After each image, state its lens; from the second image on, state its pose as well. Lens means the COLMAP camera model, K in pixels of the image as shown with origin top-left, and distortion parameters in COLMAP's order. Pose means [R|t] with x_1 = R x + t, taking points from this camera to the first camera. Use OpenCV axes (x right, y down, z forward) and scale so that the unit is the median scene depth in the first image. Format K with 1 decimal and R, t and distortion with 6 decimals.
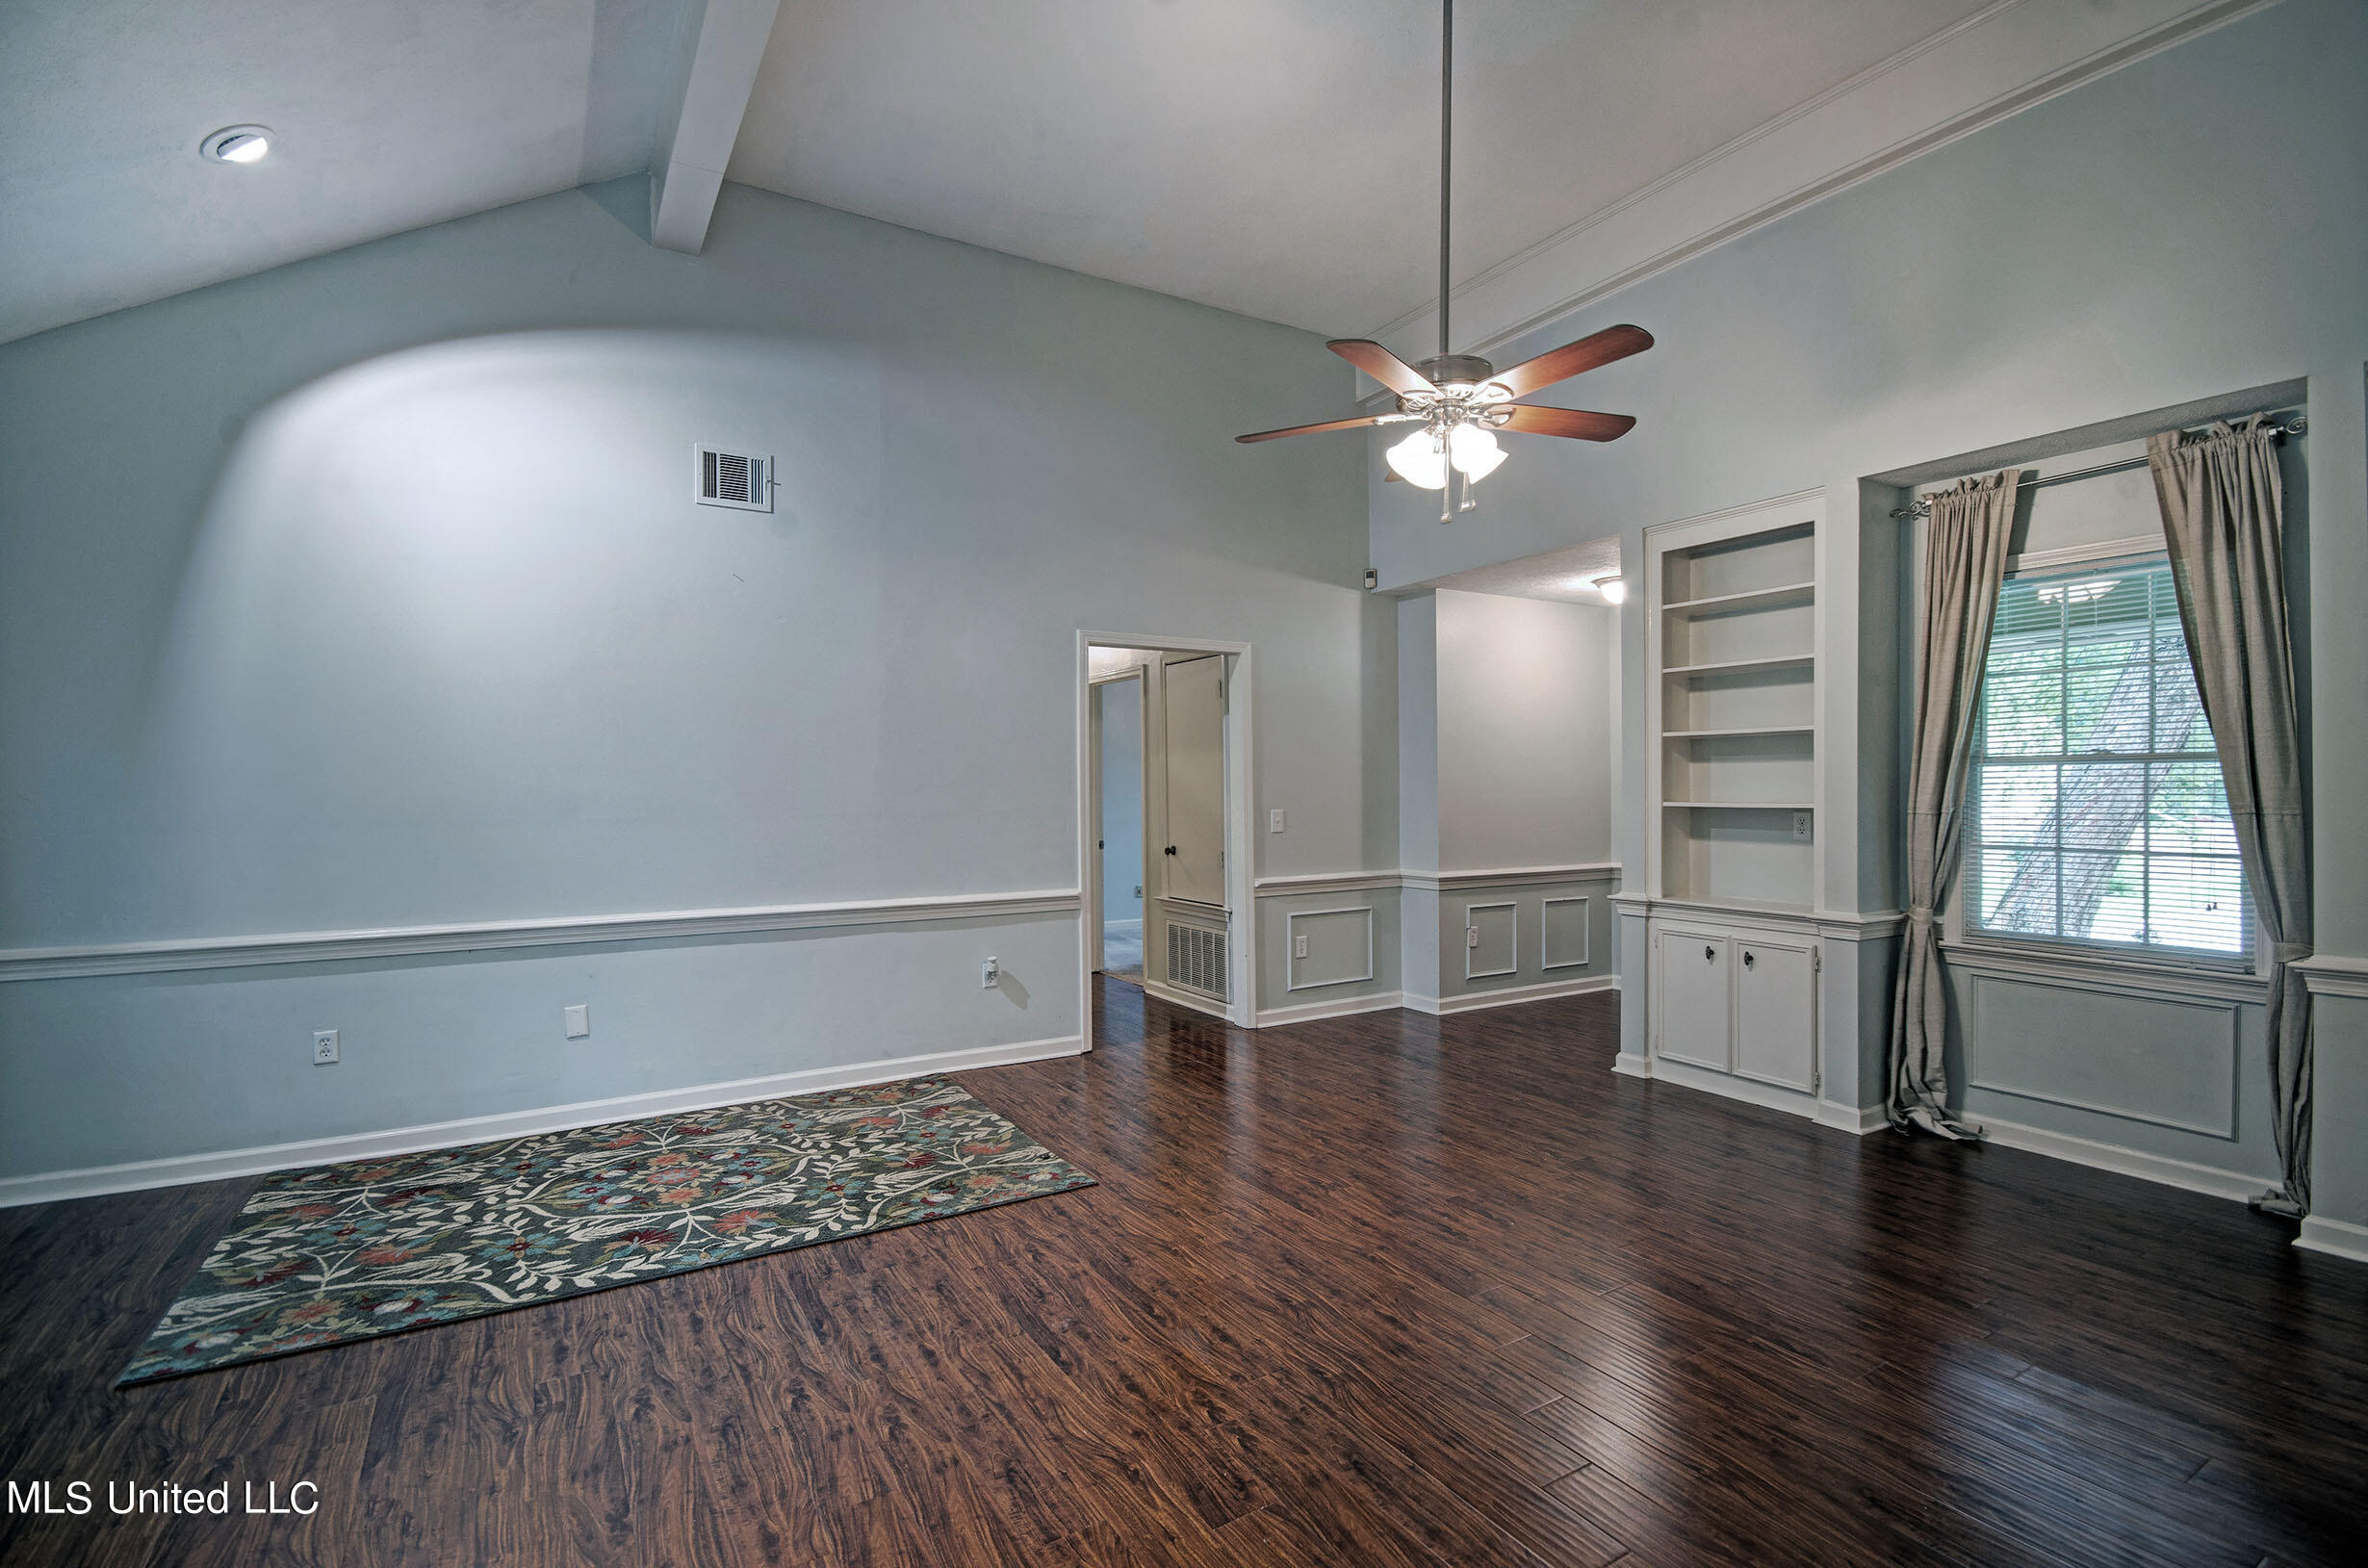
lens RADIAL K [[1087.9, 0, 1143.9], [0, 1087.9, 787.7], [0, 0, 1]] dist [0.002524, -0.001456]
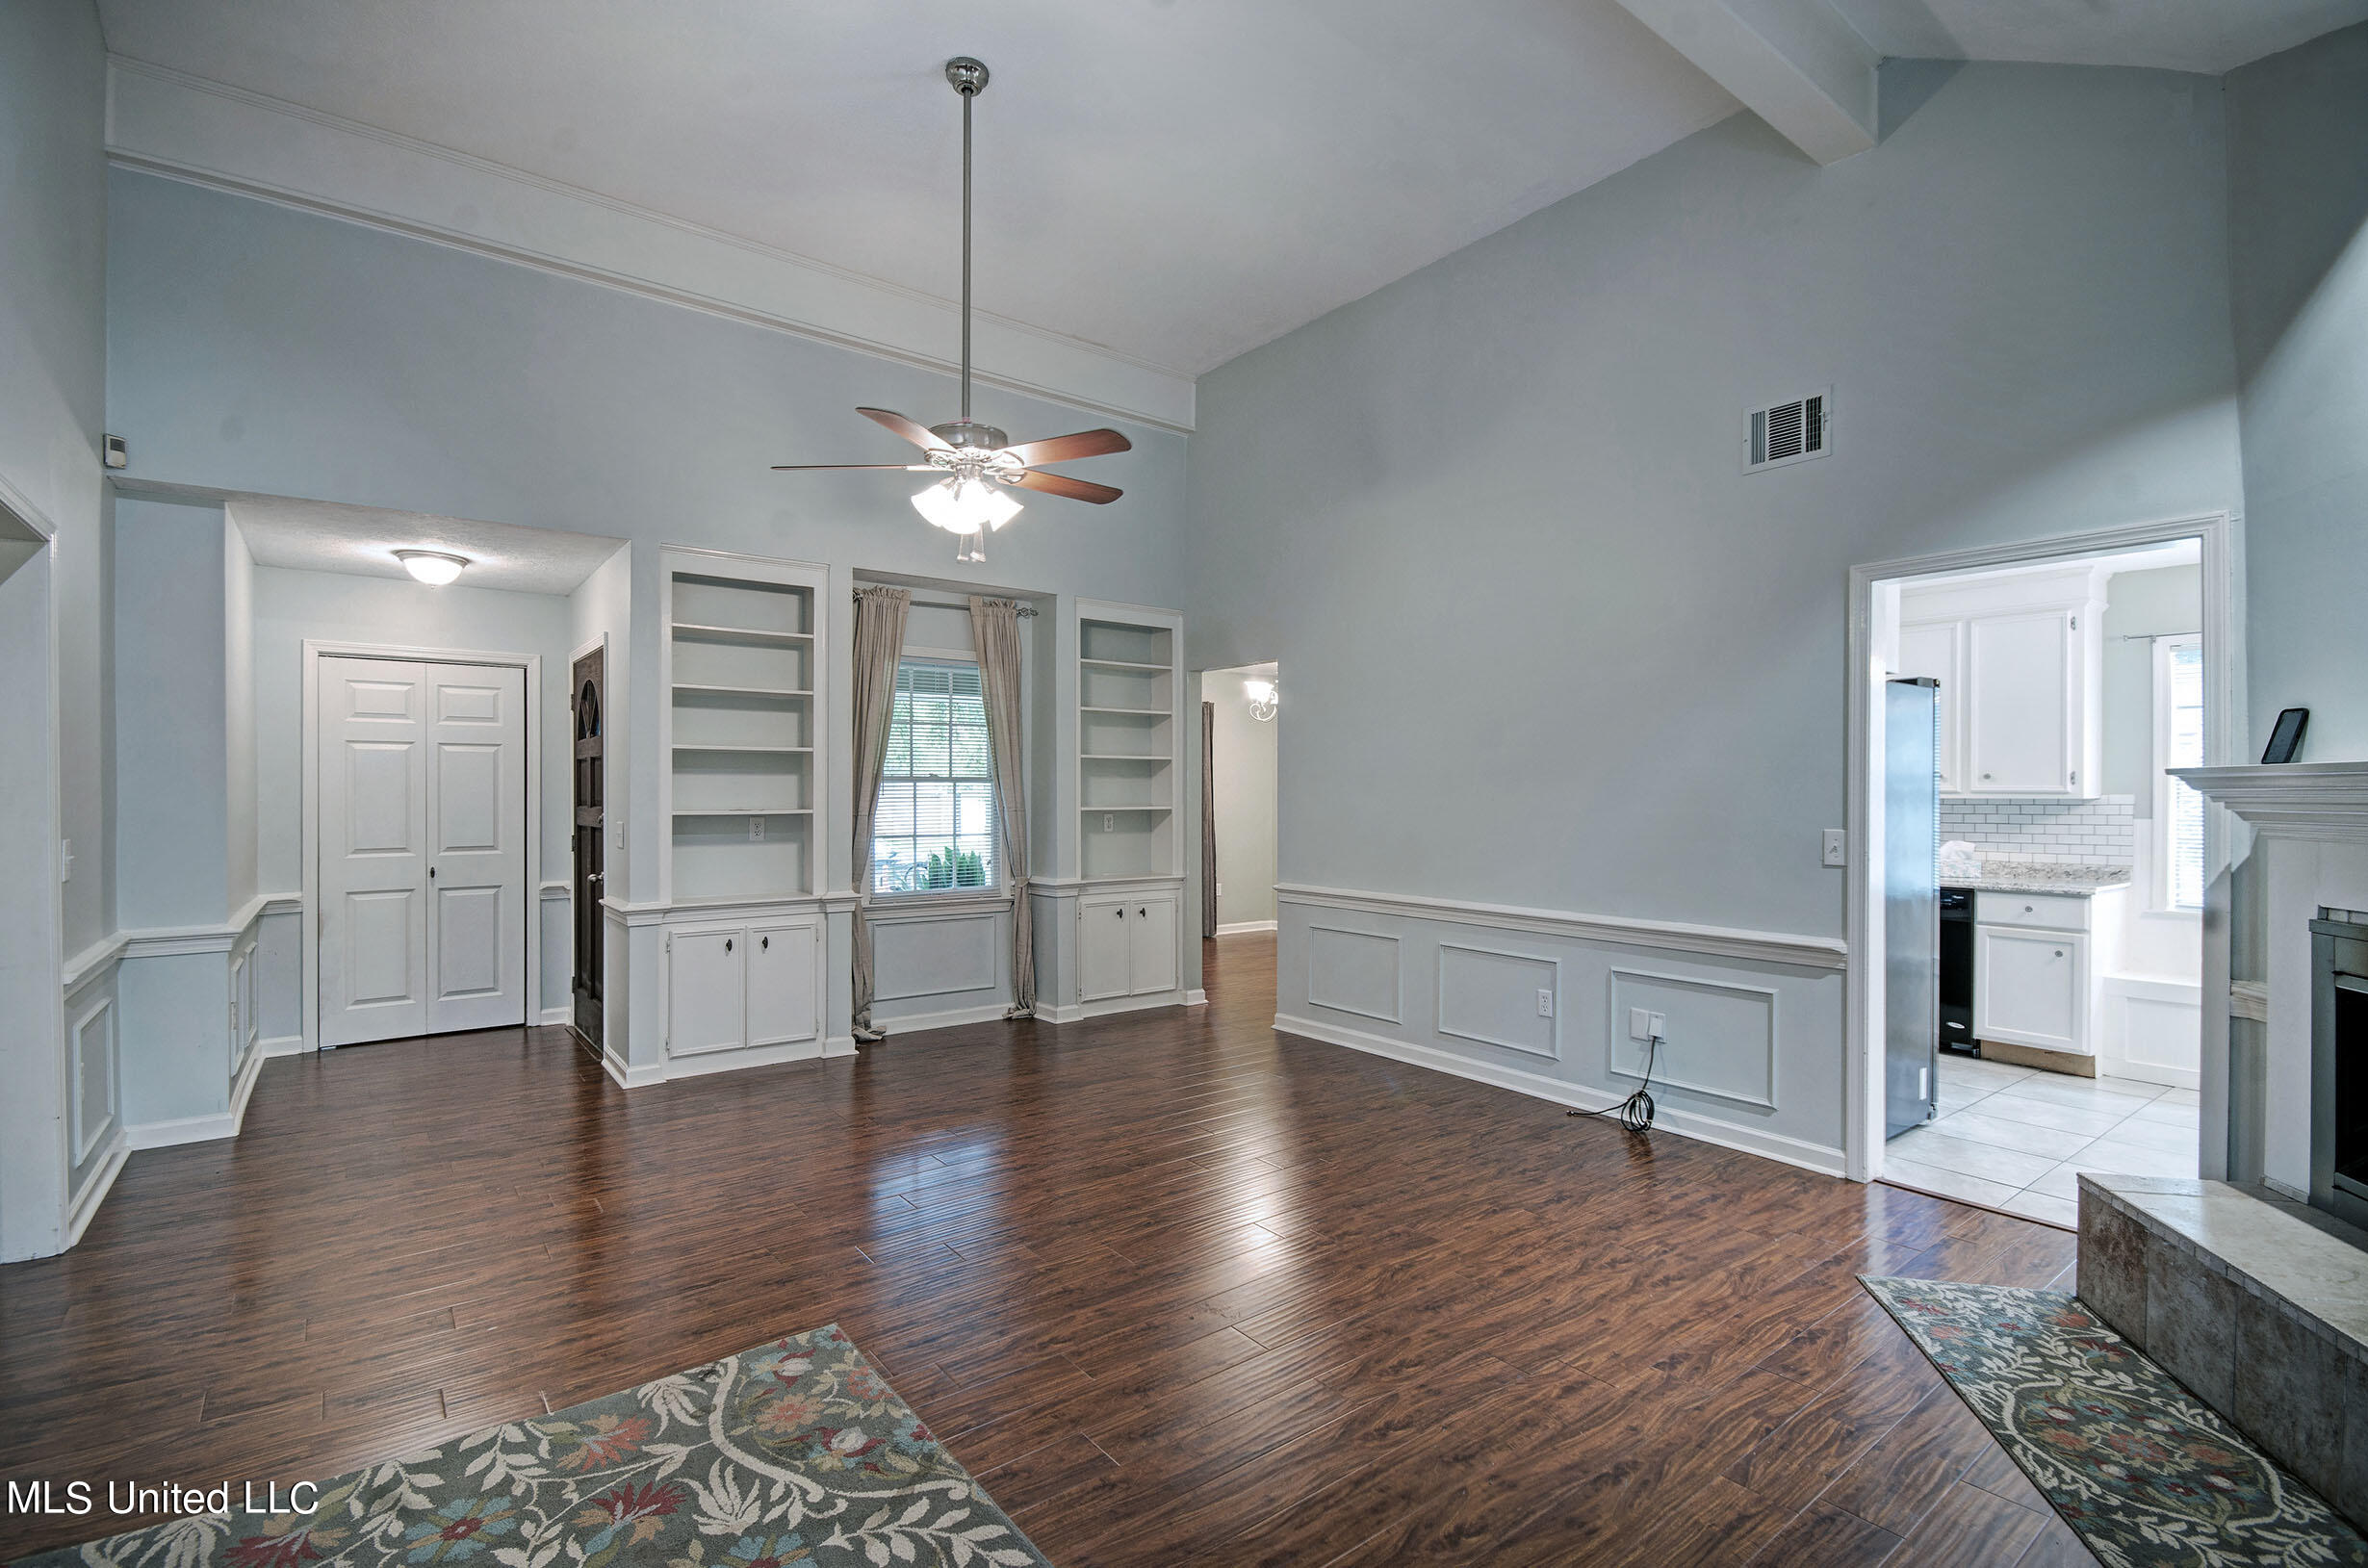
lens RADIAL K [[1087.9, 0, 1198.6], [0, 1087.9, 790.3], [0, 0, 1]] dist [0.002524, -0.001456]
pose [[-0.144042, 0.005741, 0.989555, -0.846470], [0.001809, 0.999983, -0.005538, -0.000692], [-0.989570, 0.000992, -0.144050, 0.884646]]
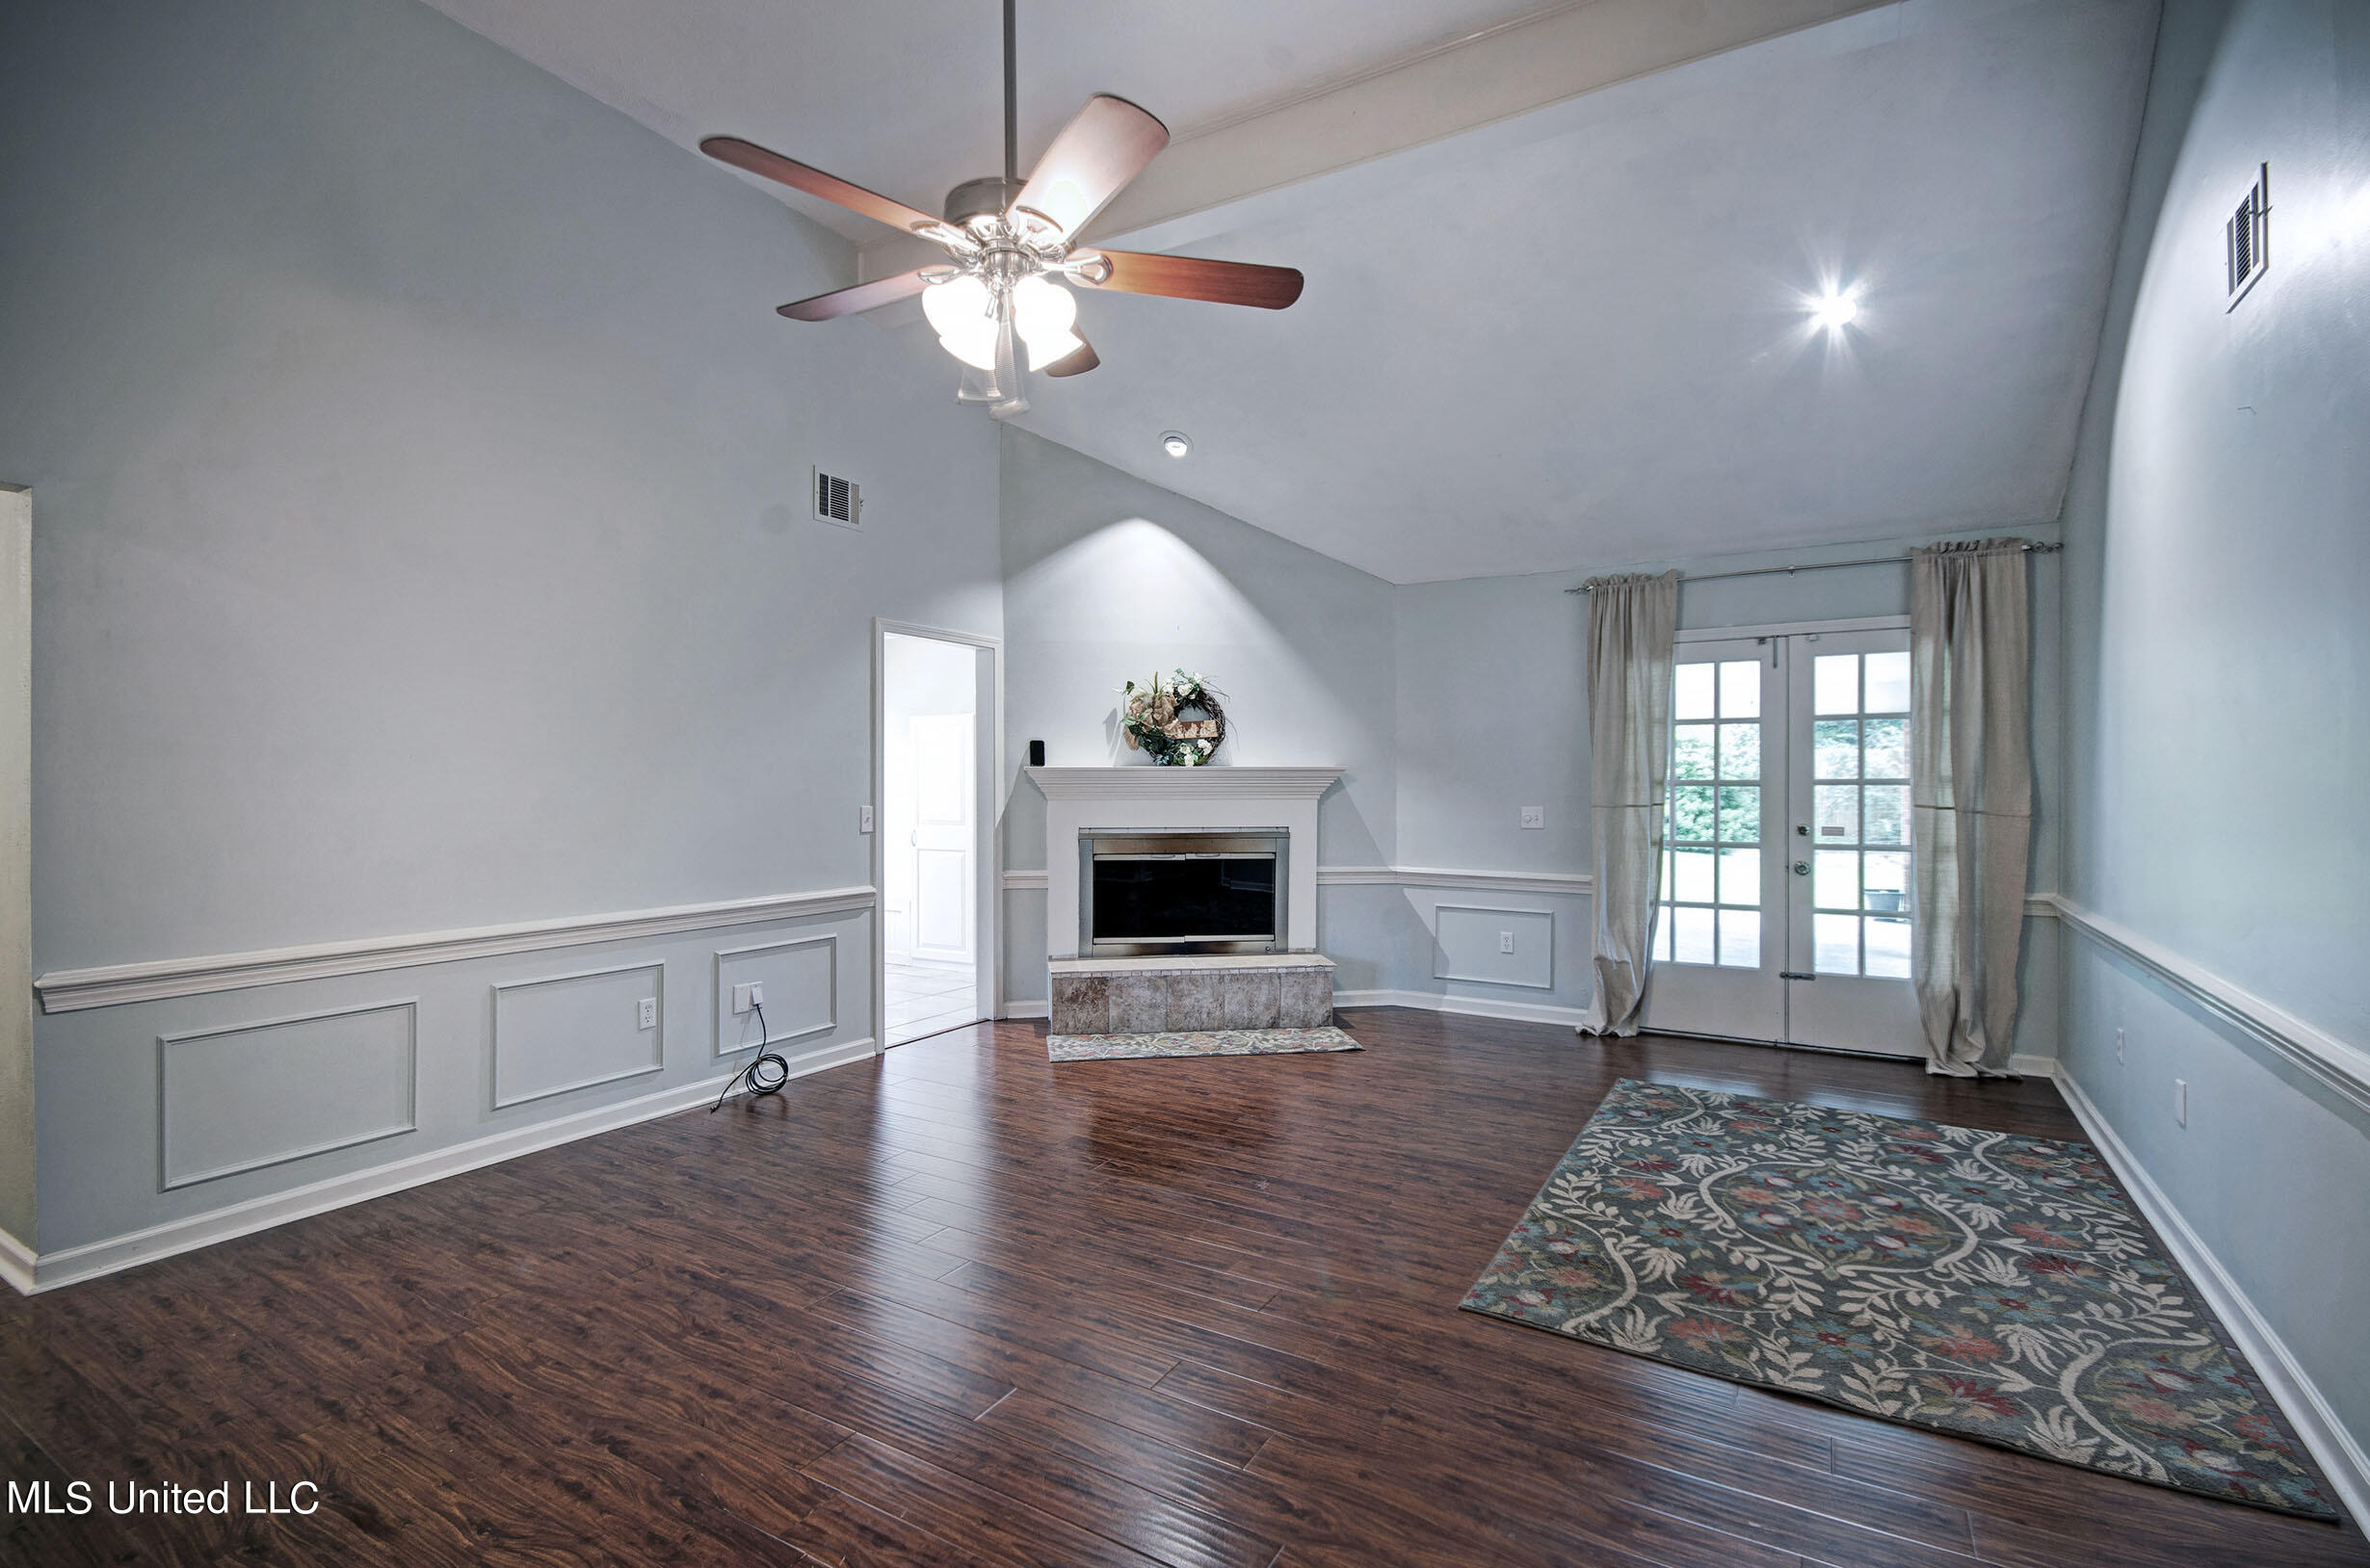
lens RADIAL K [[1088.7, 0, 1162.6], [0, 1088.7, 778.2], [0, 0, 1]] dist [0.002524, -0.001456]
pose [[-0.873639, 0.005078, -0.486549, 0.514470], [0.005209, 0.999986, 0.001083, -0.003838], [0.486547, -0.001588, -0.873653, 1.602633]]
